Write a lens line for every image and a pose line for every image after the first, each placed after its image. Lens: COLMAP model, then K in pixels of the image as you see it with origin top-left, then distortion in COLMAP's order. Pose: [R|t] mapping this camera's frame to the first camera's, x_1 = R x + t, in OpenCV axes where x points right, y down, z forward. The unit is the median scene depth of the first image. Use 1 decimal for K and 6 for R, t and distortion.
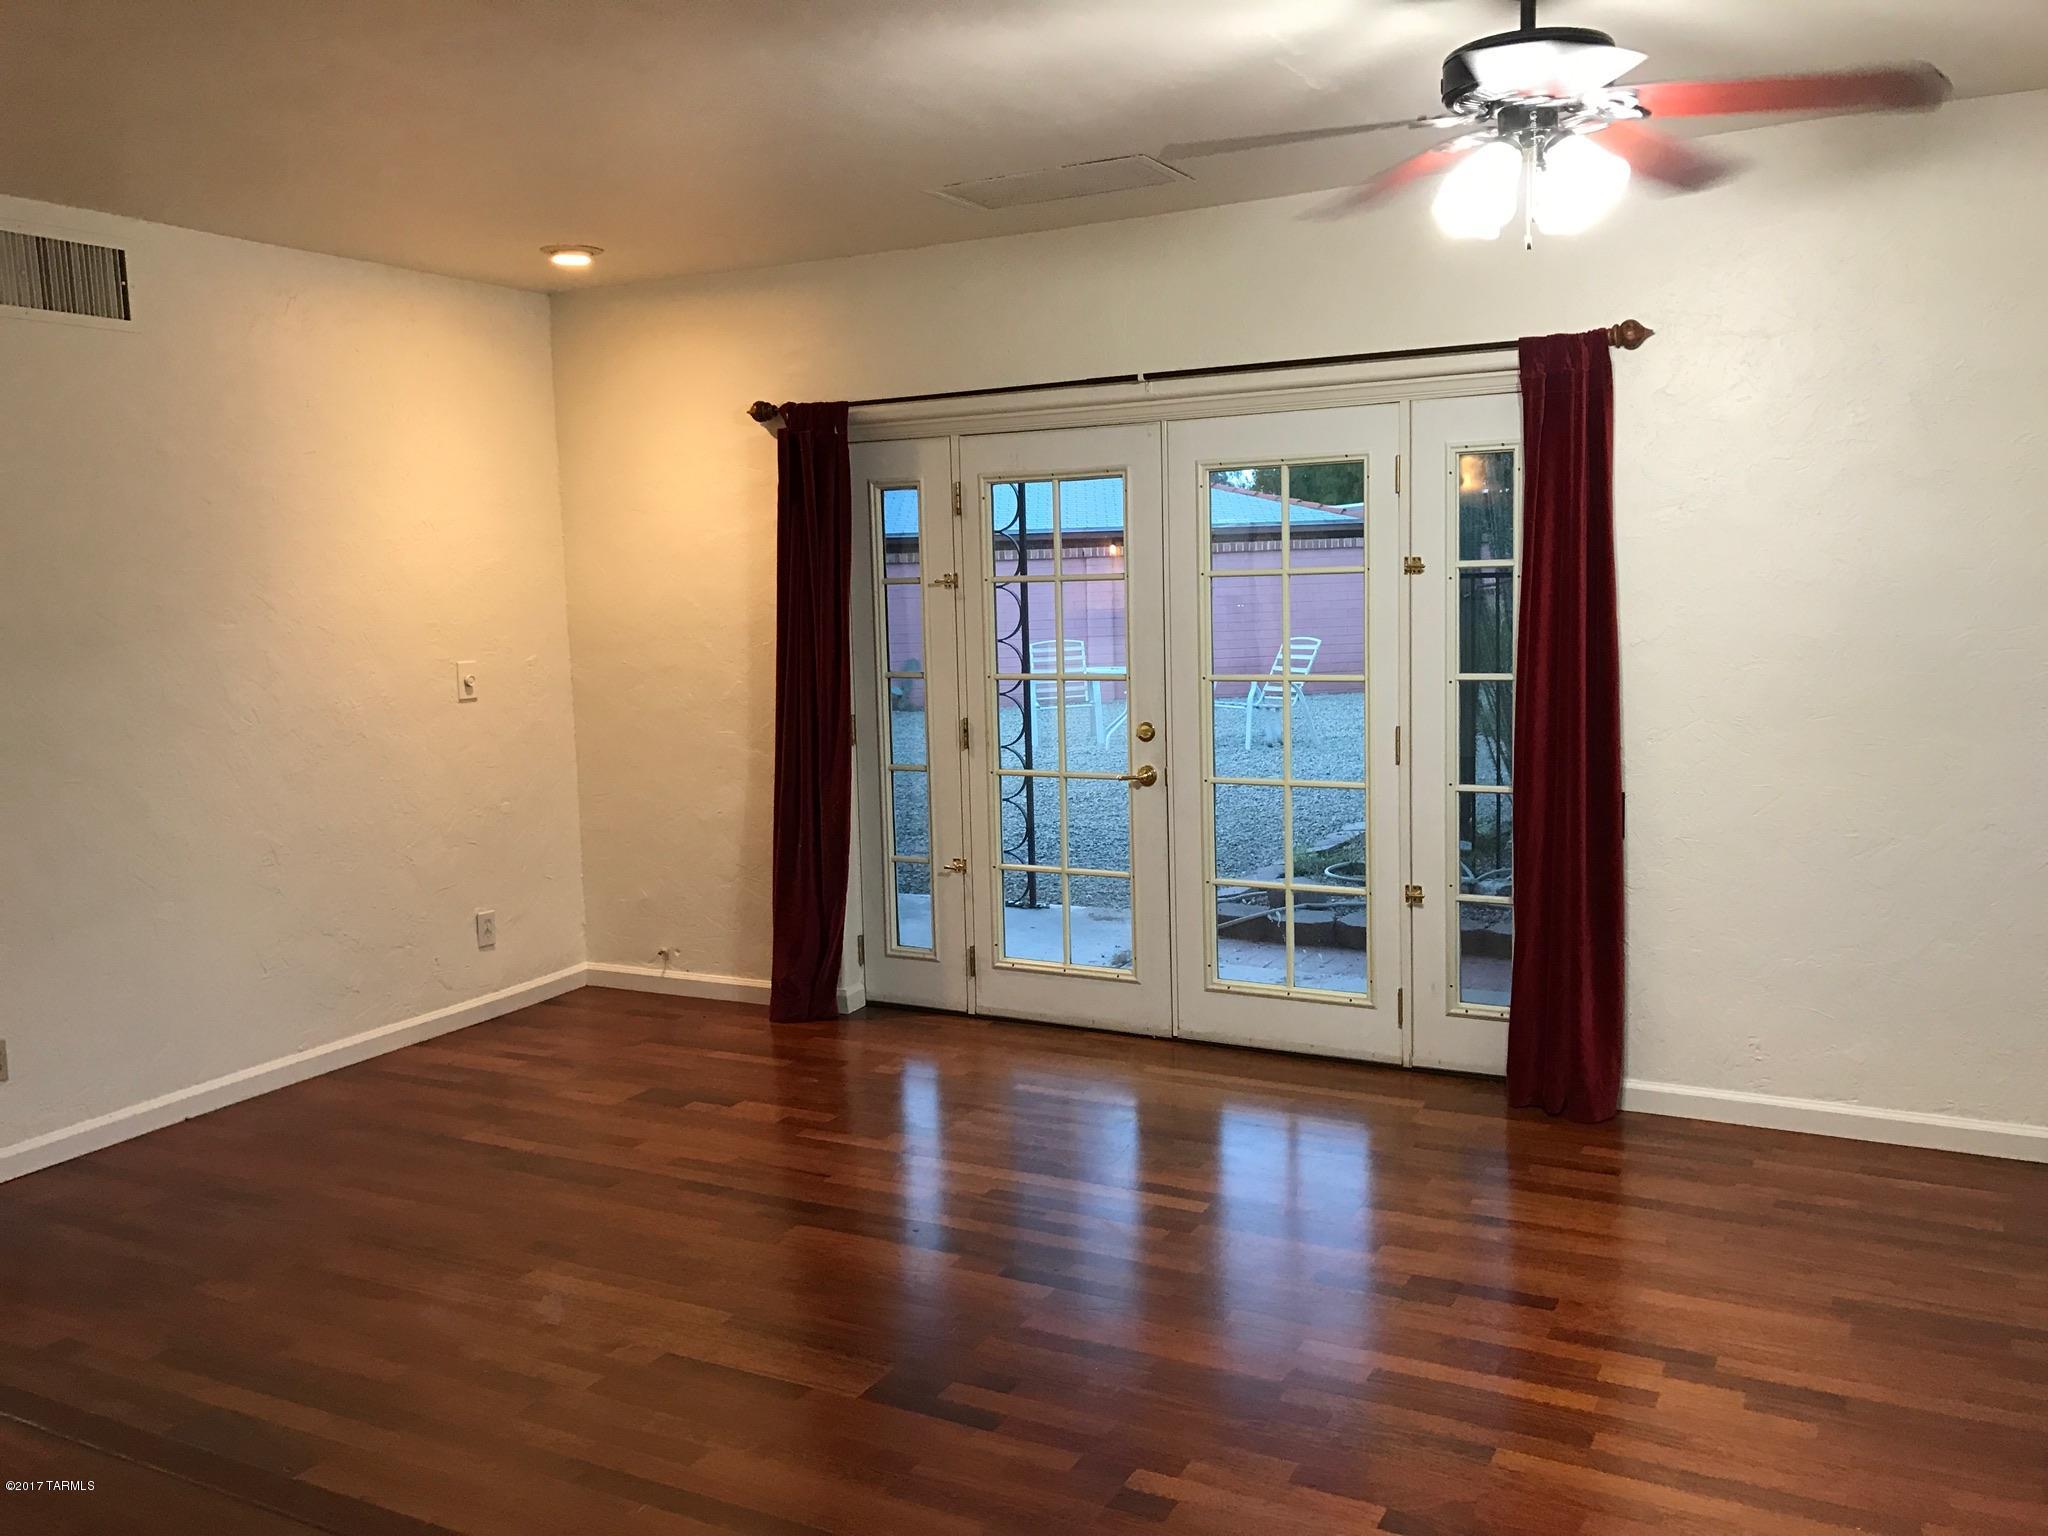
lens RADIAL K [[1665.7, 0, 1011.6], [0, 1665.7, 771.8], [0, 0, 1]] dist [0.033201, -0.045267]
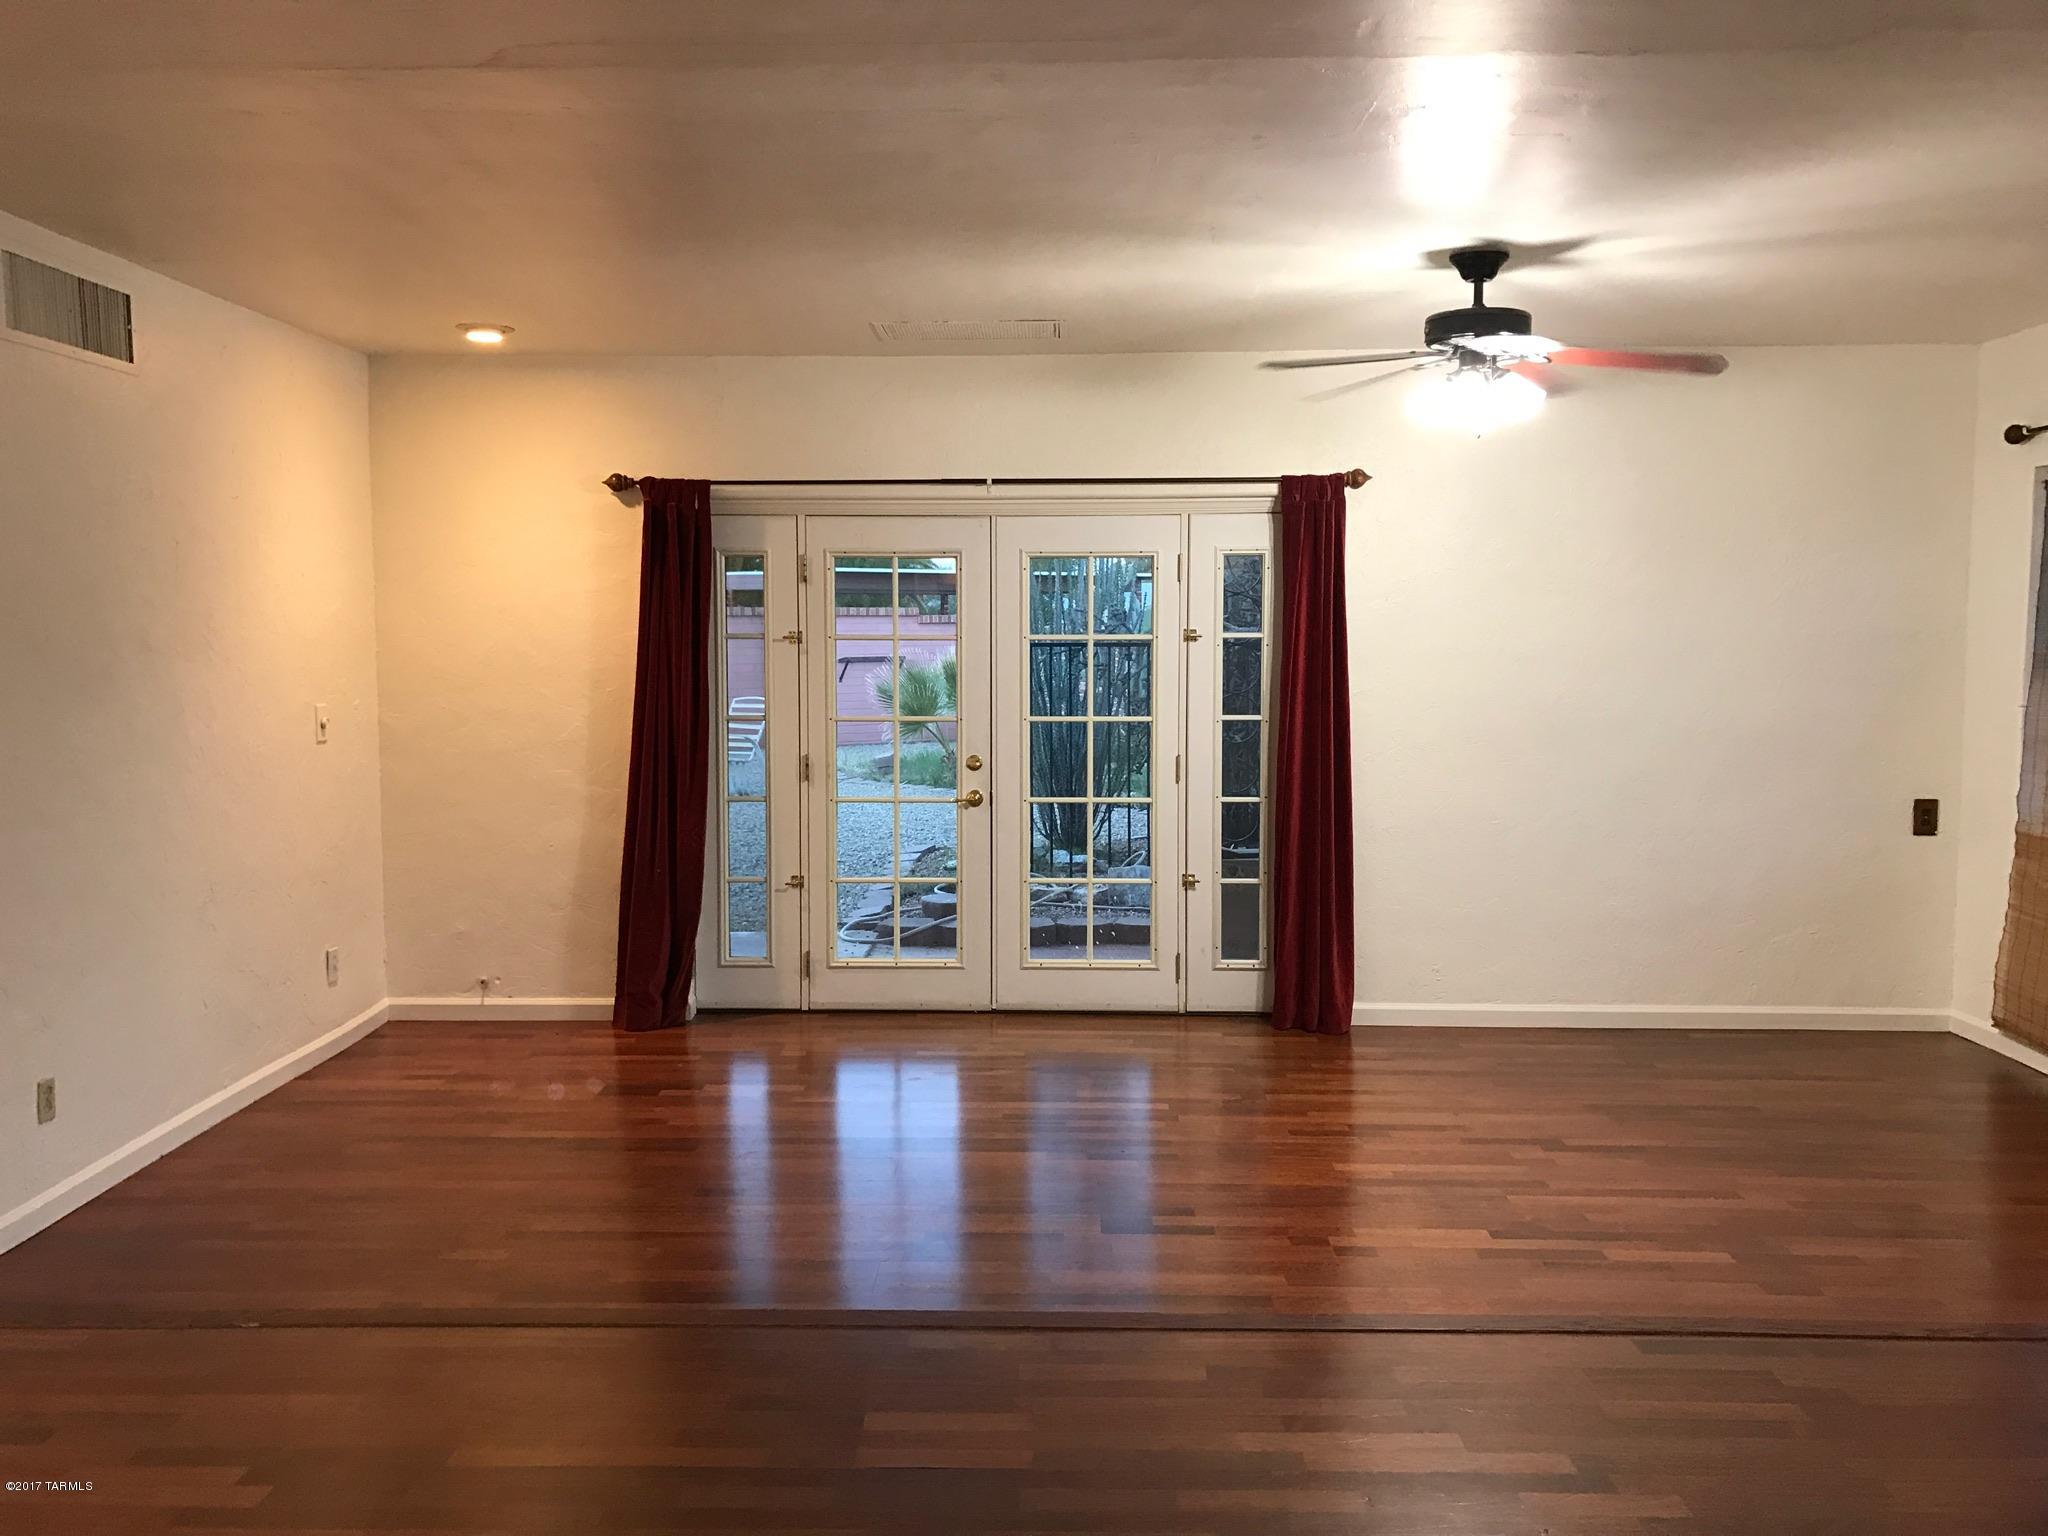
lens RADIAL K [[1665.7, 0, 1014.0], [0, 1665.7, 765.0], [0, 0, 1]] dist [0.033201, -0.045267]
pose [[0.895729, -0.009817, 0.444492, -0.439429], [0.029514, 0.998864, -0.037415, 0.024567], [-0.443619, 0.046632, 0.895001, -0.119427]]
